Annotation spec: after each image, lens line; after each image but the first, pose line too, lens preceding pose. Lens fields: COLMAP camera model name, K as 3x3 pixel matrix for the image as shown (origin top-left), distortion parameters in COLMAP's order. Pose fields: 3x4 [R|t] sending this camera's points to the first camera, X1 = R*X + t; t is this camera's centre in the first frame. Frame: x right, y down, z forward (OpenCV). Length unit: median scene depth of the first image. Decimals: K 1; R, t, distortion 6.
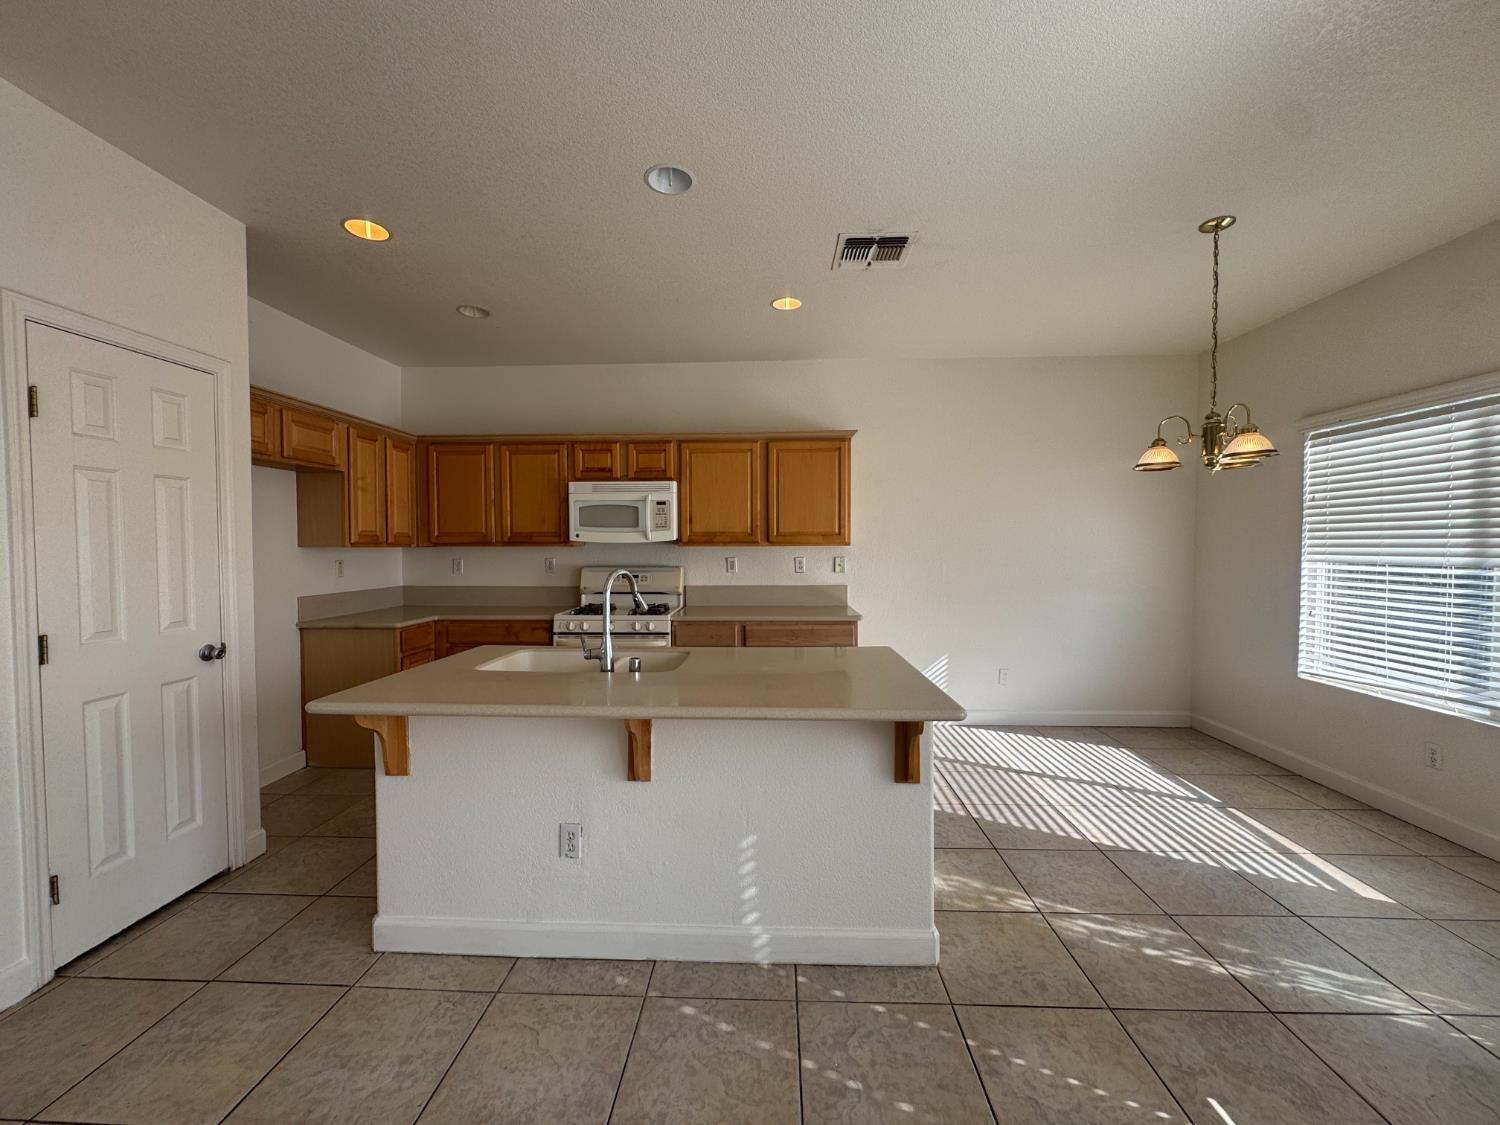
lens RADIAL K [[596.7, 0, 750.0], [0, 596.7, 562.5], [0, 0, 1]] dist [0.000748, 0.000243]
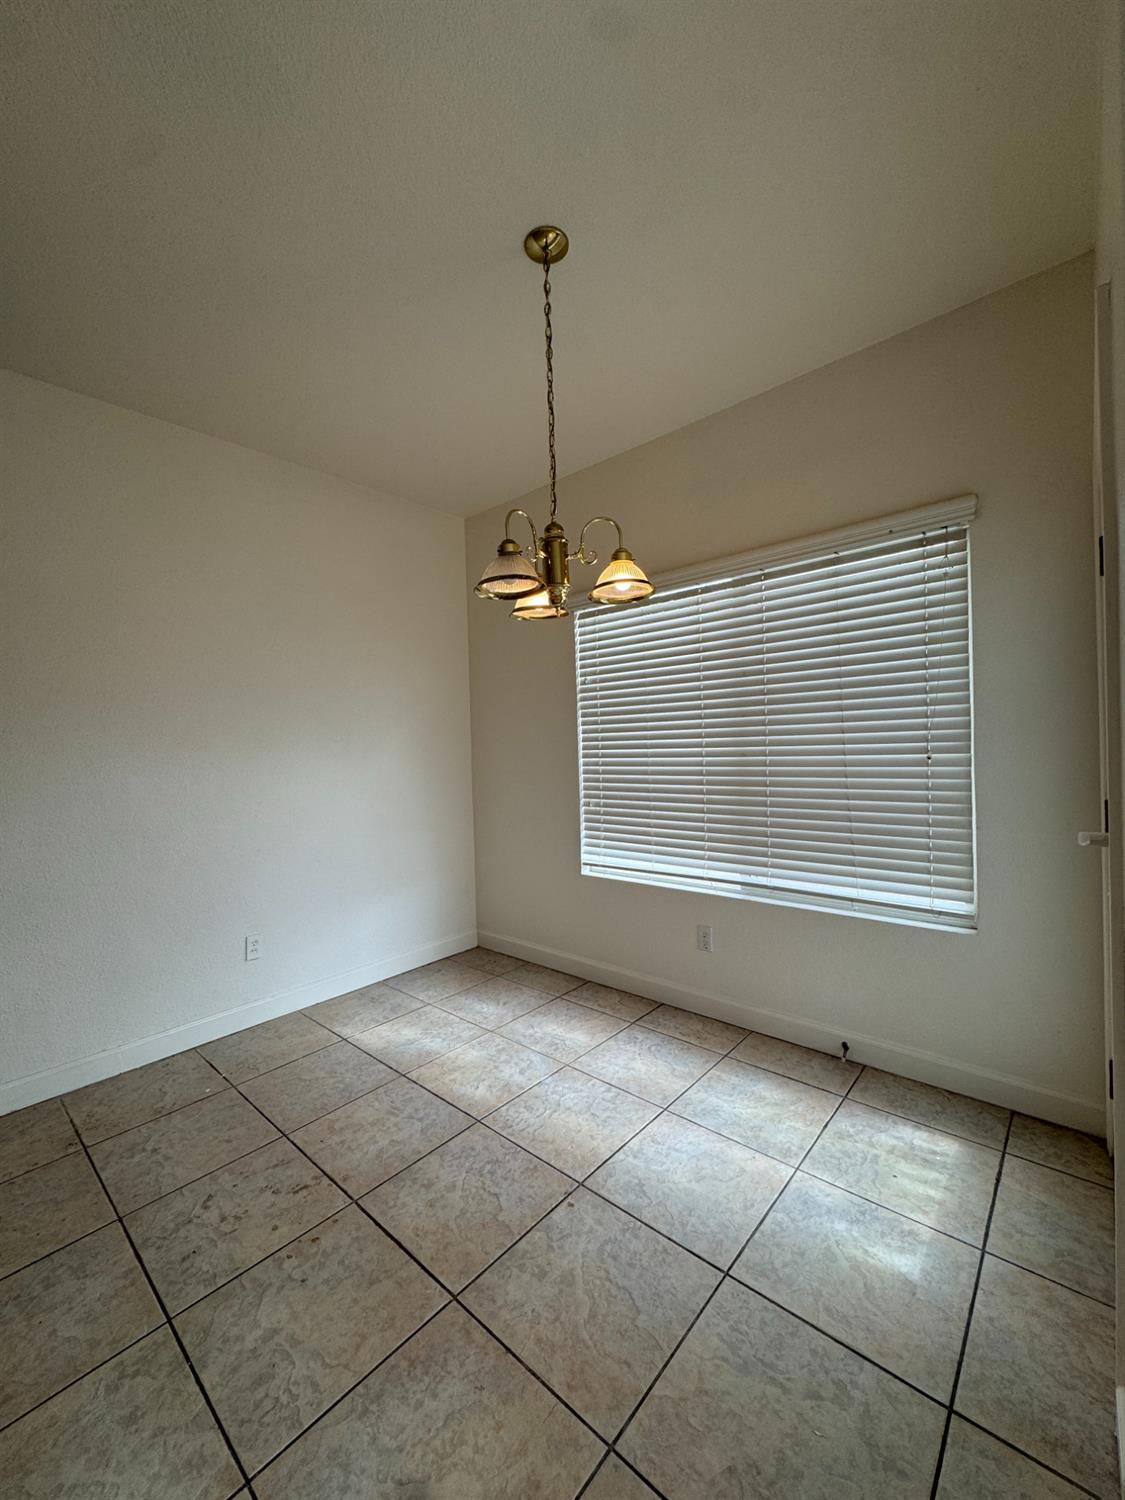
lens RADIAL K [[596.7, 0, 560.0], [0, 596.7, 750.5], [0, 0, 1]] dist [0.000748, 0.000243]
pose [[0.636298, -0.026741, 0.770980, 0.192192], [0.054392, 0.998467, -0.010259, 0.008183], [-0.769524, 0.048463, 0.636777, 0.433952]]
